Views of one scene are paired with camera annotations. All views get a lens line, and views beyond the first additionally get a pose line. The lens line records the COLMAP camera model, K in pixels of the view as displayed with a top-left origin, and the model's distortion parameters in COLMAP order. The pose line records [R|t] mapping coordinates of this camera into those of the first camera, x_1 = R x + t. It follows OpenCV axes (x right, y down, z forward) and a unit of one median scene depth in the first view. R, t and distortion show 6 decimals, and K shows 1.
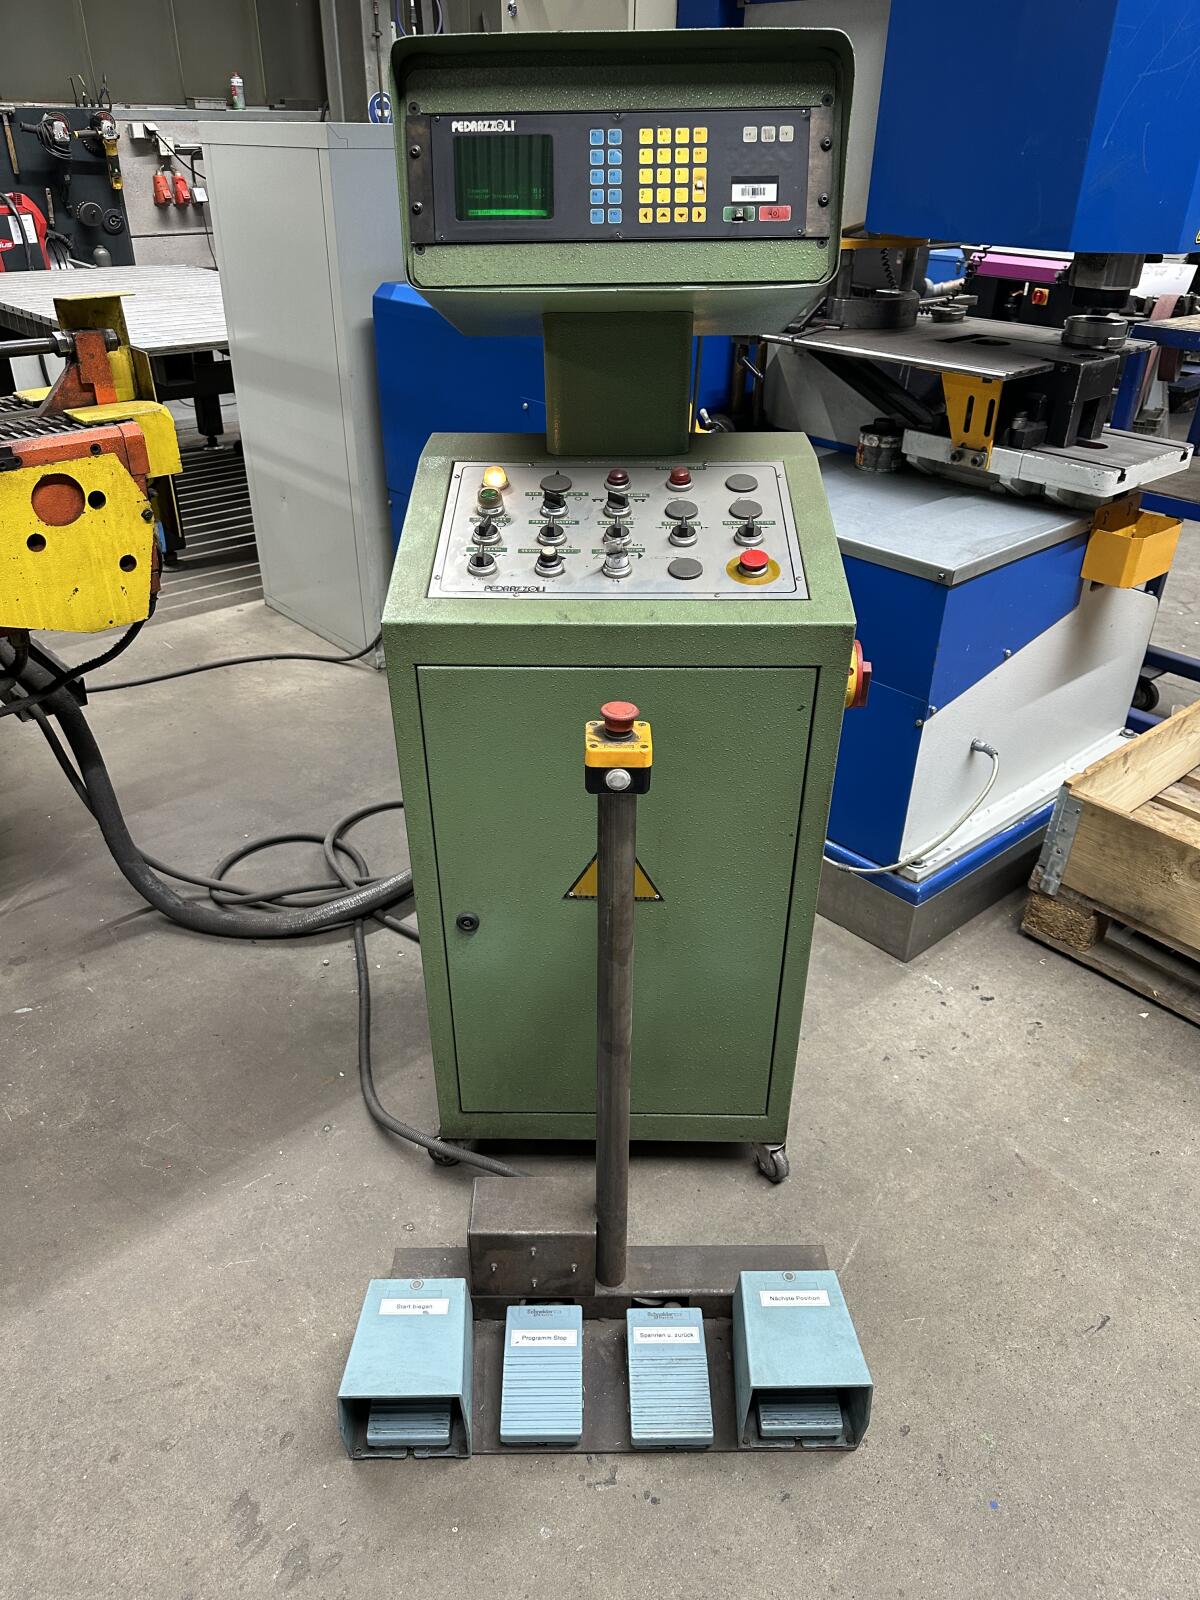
lens RADIAL K [[1139.2, 0, 580.5], [0, 1139.2, 767.7], [0, 0, 1]] dist [0.053404, -0.086447]
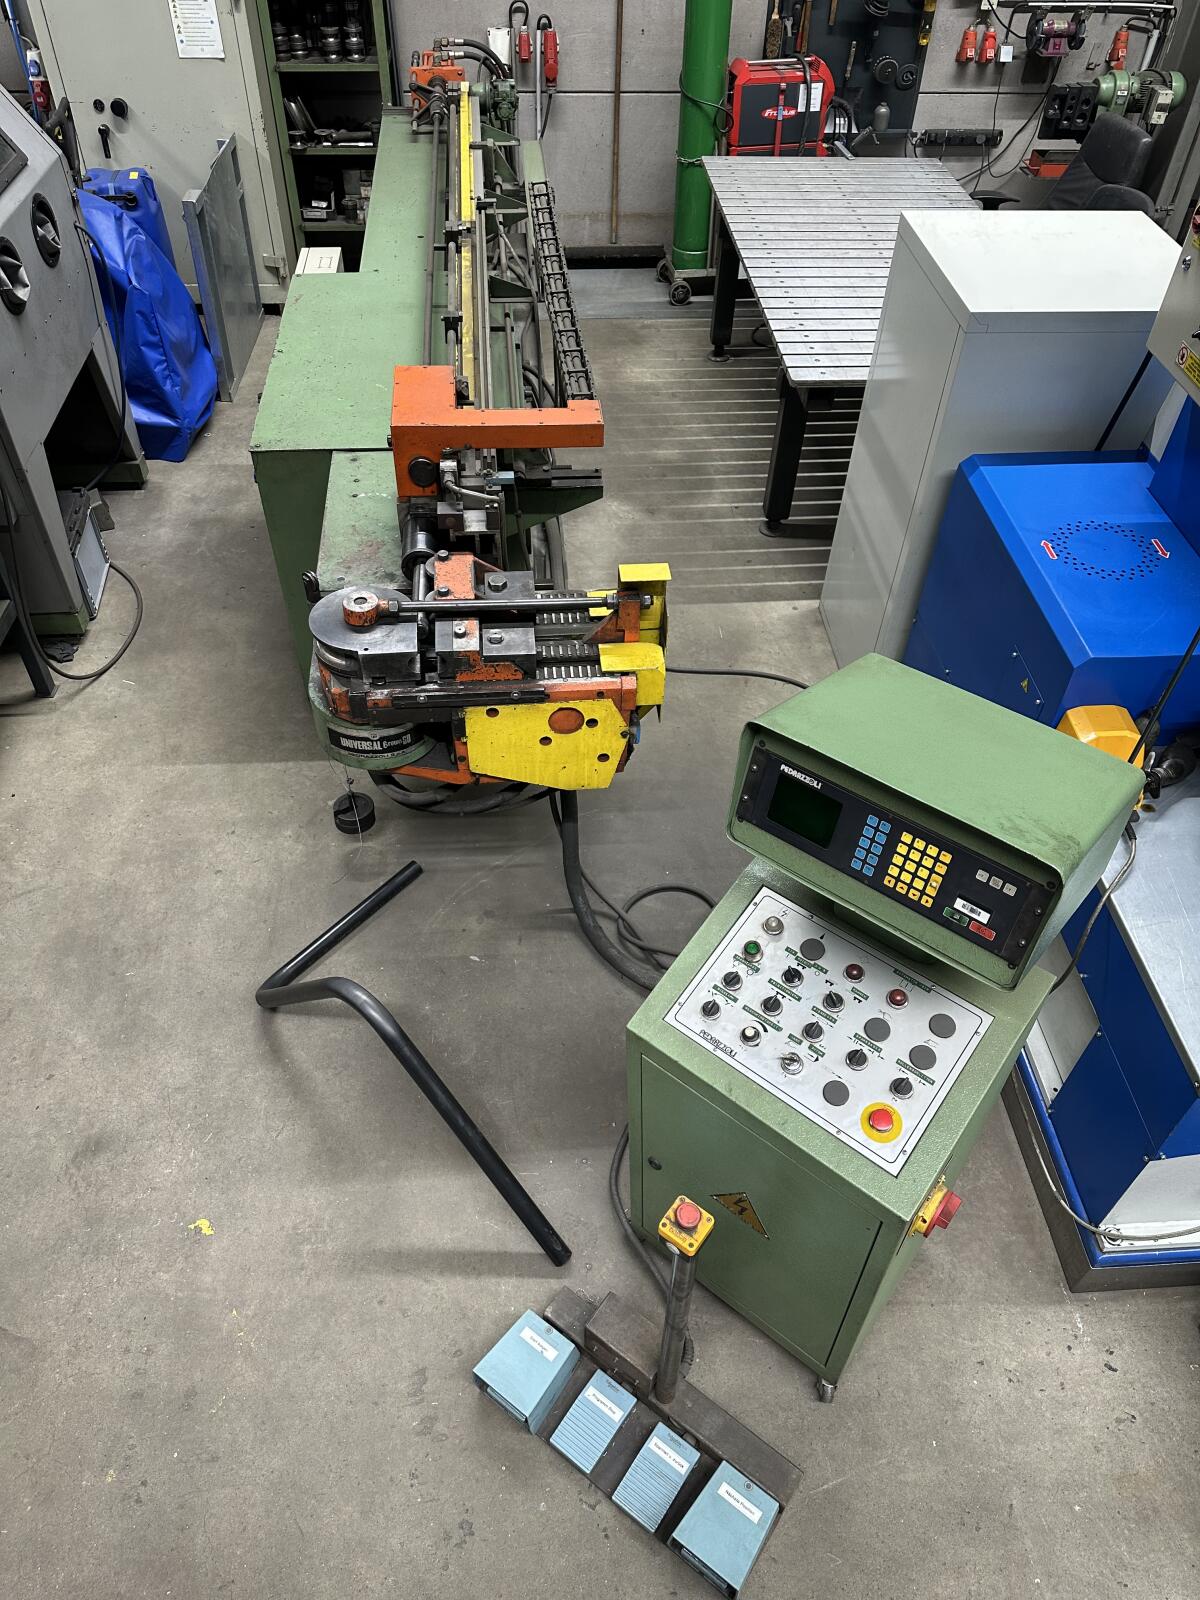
lens RADIAL K [[1117.0, 0, 597.9], [0, 1117.0, 760.5], [0, 0, 1]] dist [0.109655, -0.134342]
pose [[0.794950, 0.433582, -0.424336, 0.244686], [-0.311141, 0.891831, 0.328373, -0.810459], [0.520813, -0.129012, 0.843866, -0.222153]]
